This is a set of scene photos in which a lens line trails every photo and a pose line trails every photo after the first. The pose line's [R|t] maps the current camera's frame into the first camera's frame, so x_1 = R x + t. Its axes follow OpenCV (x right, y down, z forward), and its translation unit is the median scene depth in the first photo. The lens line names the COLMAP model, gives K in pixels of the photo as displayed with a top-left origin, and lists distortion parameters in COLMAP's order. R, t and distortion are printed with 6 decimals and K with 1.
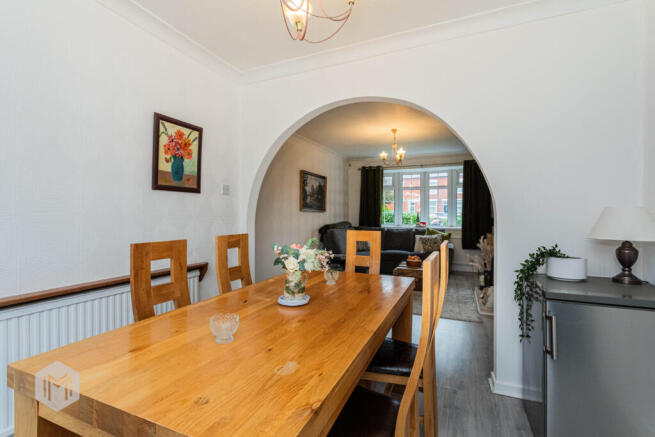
lens RADIAL K [[315.8, 0, 327.5], [0, 315.8, 218.5], [0, 0, 1]] dist [-0.003692, -0.000617]
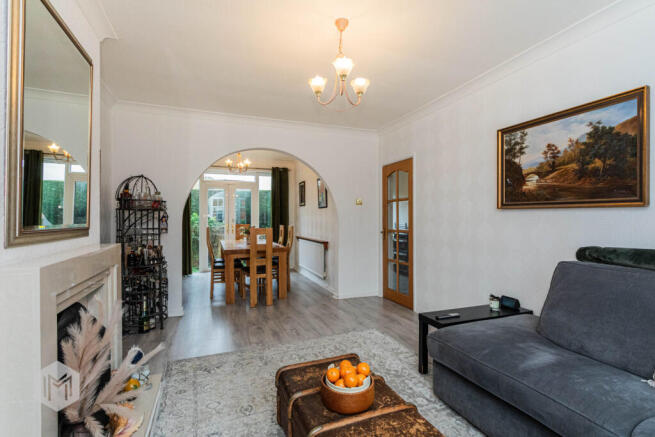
lens RADIAL K [[315.8, 0, 327.5], [0, 315.8, 218.5], [0, 0, 1]] dist [-0.003692, -0.000617]
pose [[-0.724680, 0.002401, -0.689082, 1.078906], [-0.004648, 0.999954, 0.008373, -0.027777], [0.689070, 0.009271, -0.724635, 2.669554]]
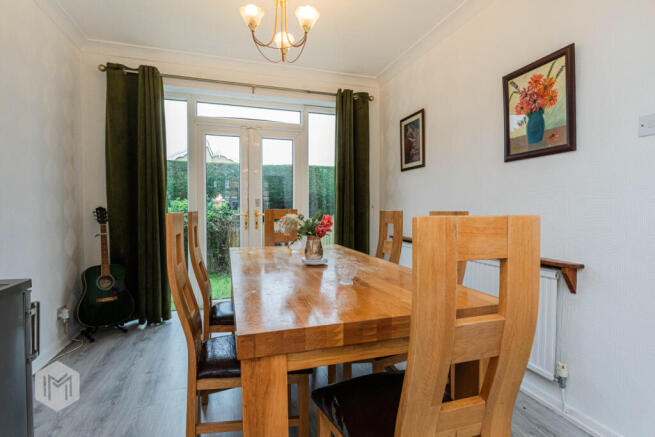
lens RADIAL K [[315.8, 0, 327.5], [0, 315.8, 218.5], [0, 0, 1]] dist [-0.003692, -0.000617]
pose [[-0.755576, 0.020478, -0.654741, 0.395411], [-0.006673, 0.999219, 0.038953, 0.034540], [0.655028, 0.033801, -0.754849, 1.235697]]
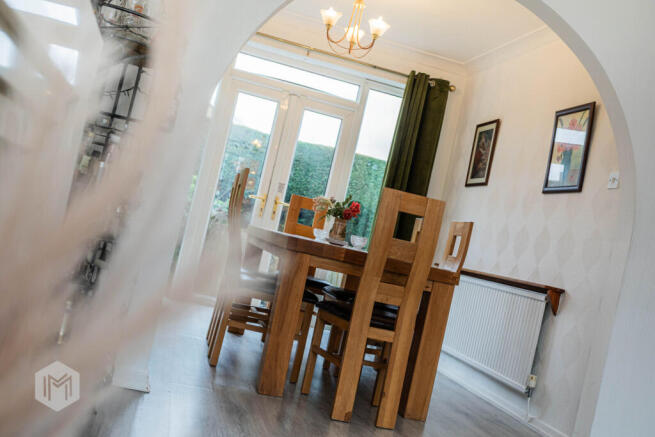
lens RADIAL K [[723.6, 0, 327.5], [0, 723.6, 218.5], [0, 0, 1]] dist [0.004729, 0.009789]
pose [[-0.787843, -0.199671, -0.582611, 1.043042], [-0.226506, 0.973625, -0.027382, 0.161049], [0.572712, 0.110392, -0.812290, 2.143284]]
